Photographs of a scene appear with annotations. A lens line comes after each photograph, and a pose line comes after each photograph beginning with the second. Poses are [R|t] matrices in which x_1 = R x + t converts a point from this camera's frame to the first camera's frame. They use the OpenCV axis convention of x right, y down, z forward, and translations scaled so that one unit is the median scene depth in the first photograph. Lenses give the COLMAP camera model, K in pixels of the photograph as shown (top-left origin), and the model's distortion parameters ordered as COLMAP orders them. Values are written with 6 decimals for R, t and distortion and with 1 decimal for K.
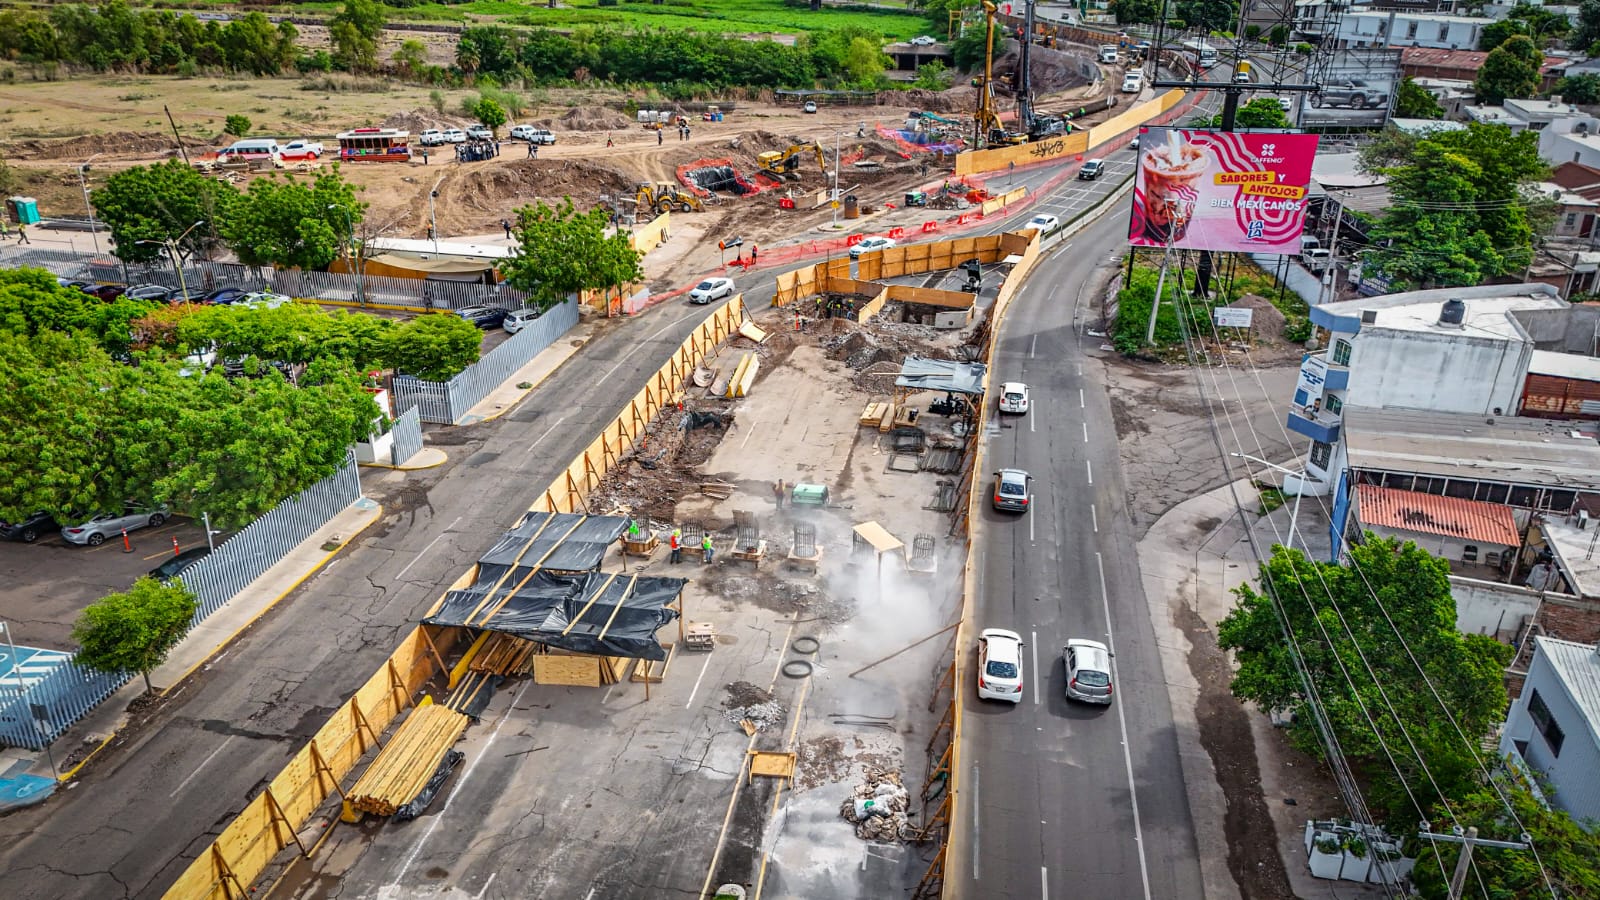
lens RADIAL K [[1167.9, 0, 800.0], [0, 1167.9, 450.0], [0, 0, 1]] dist [0.080579, -0.109172]
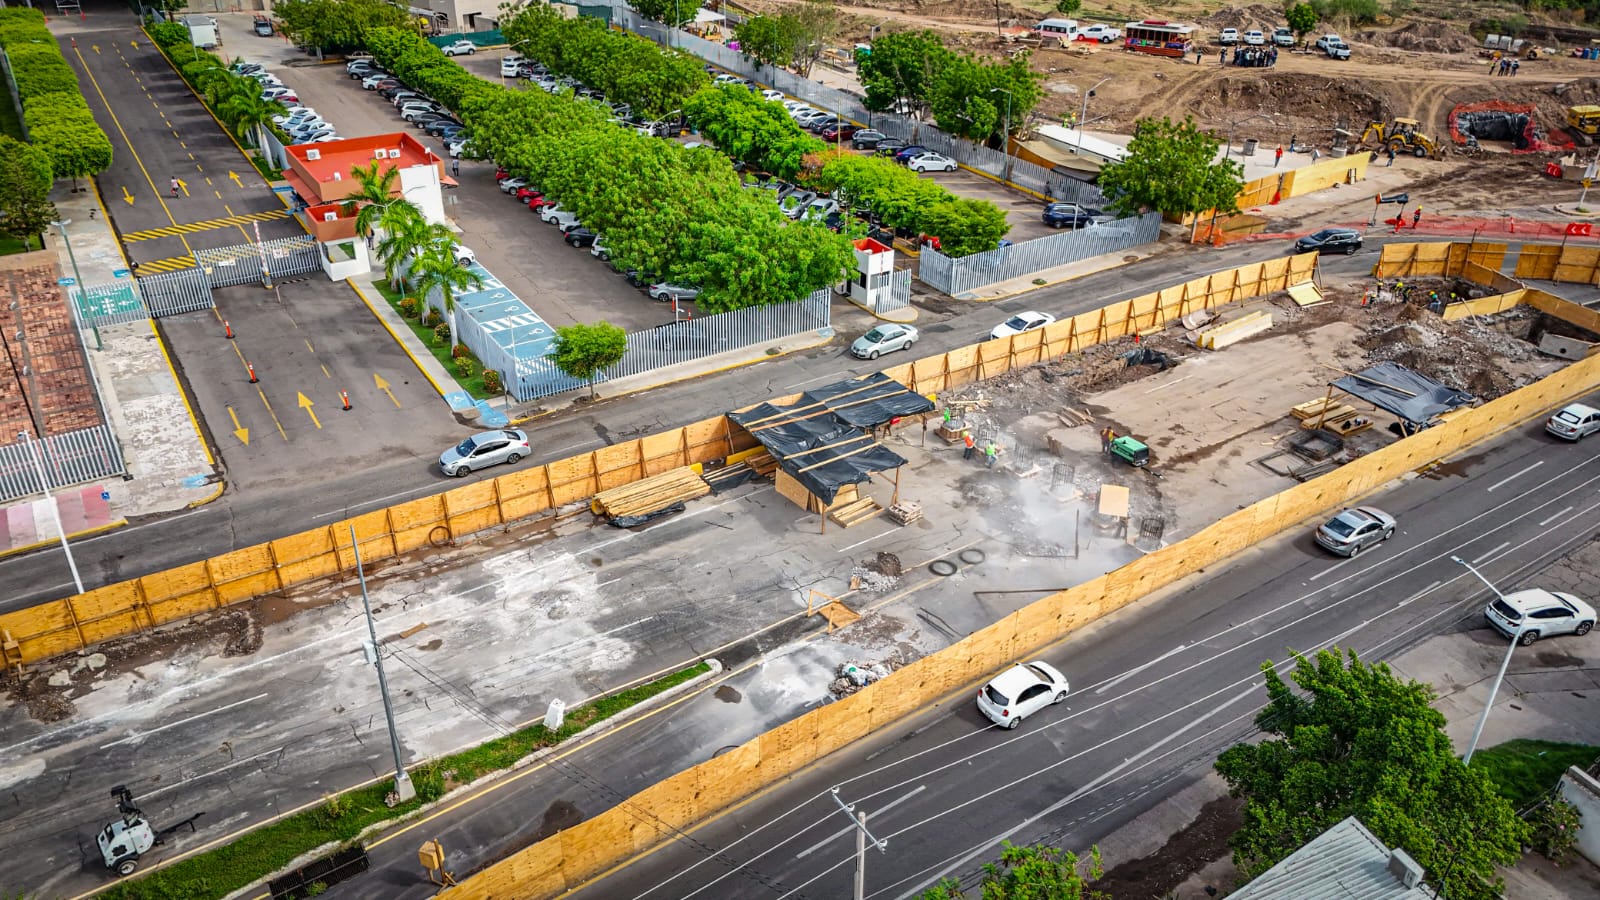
lens RADIAL K [[1167.9, 0, 800.0], [0, 1167.9, 450.0], [0, 0, 1]] dist [0.080579, -0.109172]
pose [[0.690829, 0.354827, -0.629963, 0.344372], [-0.292086, 0.933995, 0.205766, -0.066050], [0.661394, 0.041854, 0.748870, 0.038671]]
